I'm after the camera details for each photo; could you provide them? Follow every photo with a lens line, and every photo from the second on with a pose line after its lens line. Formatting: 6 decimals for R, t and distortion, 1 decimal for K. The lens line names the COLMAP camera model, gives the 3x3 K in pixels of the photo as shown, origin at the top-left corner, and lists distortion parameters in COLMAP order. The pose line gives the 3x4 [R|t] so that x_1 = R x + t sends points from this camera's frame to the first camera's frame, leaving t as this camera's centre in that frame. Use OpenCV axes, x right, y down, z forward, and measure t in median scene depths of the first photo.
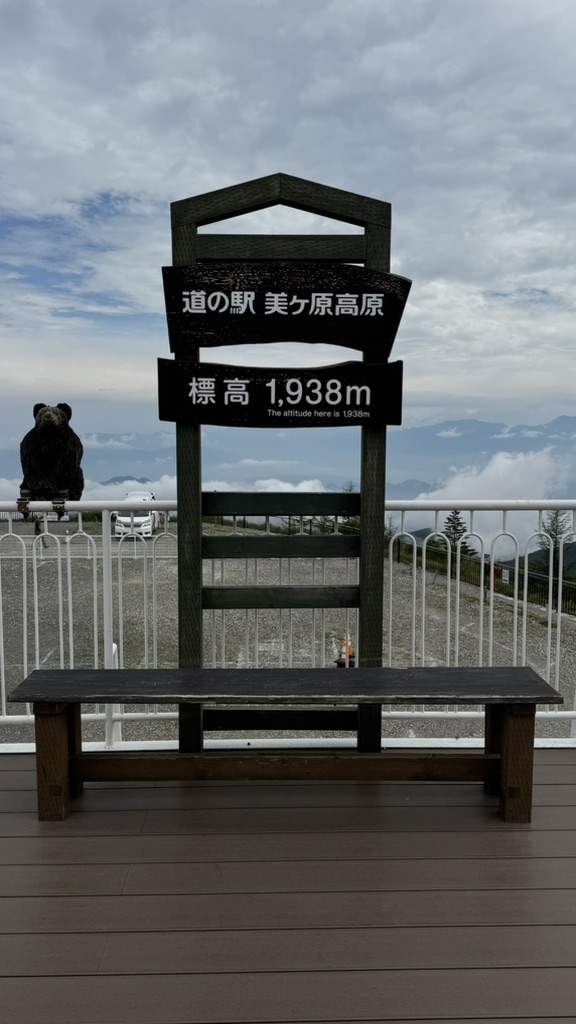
lens RADIAL K [[822.8, 0, 288.0], [0, 822.8, 512.0], [0, 0, 1]] dist [0.163917, -0.292658]
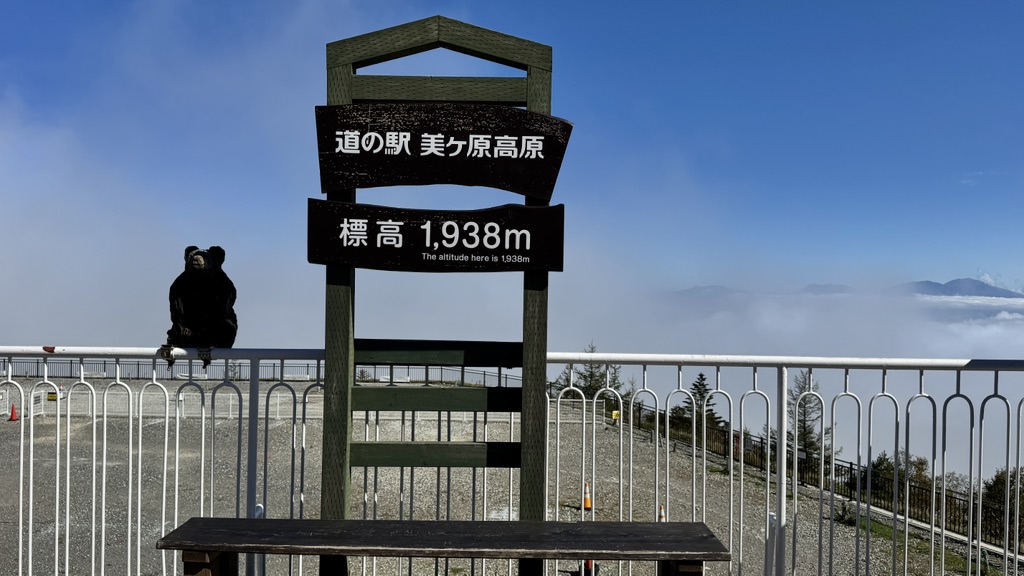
lens RADIAL K [[822.8, 0, 515.0], [0, 822.8, 287.4], [0, 0, 1]] dist [0.163917, -0.292658]
pose [[0.999563, 0.014154, -0.025932, 0.107997], [-0.016816, 0.994280, -0.105476, 0.014254], [0.024291, 0.105866, 0.994084, 0.060931]]
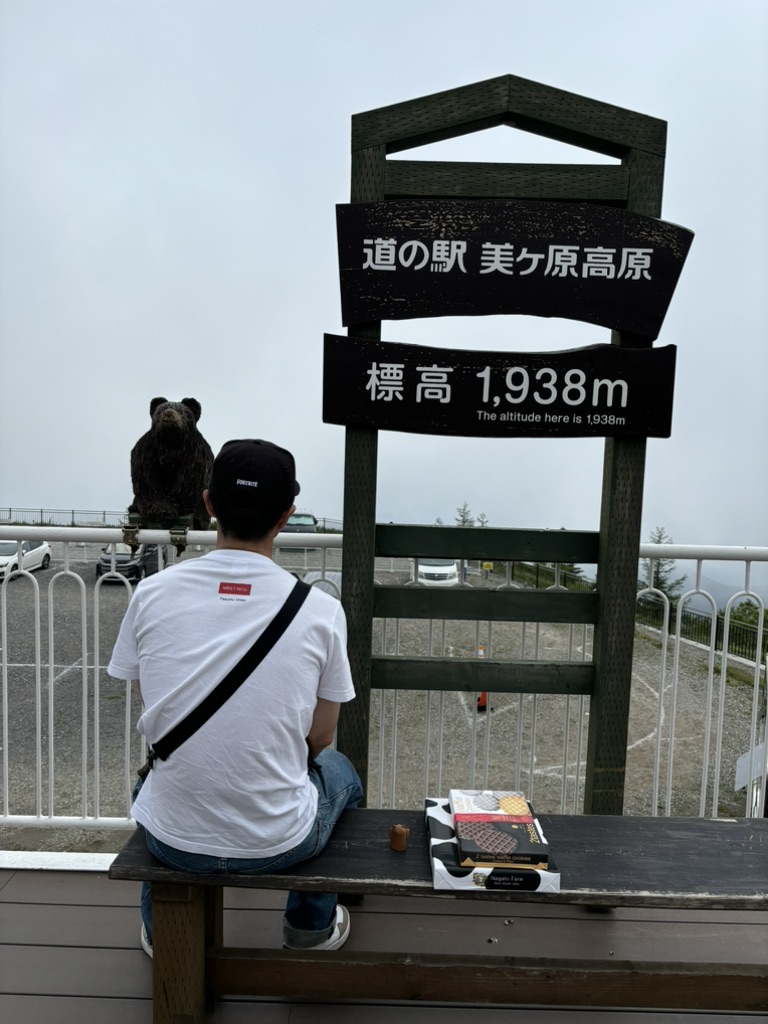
lens RADIAL K [[762.9, 0, 384.0], [0, 762.9, 512.0], [0, 0, 1]] dist [0.096819, -0.262560]
pose [[0.999294, 0.029400, -0.023386, -0.086544], [-0.029819, 0.999397, -0.017811, -0.024738], [0.022848, 0.018496, 0.999568, 0.355107]]
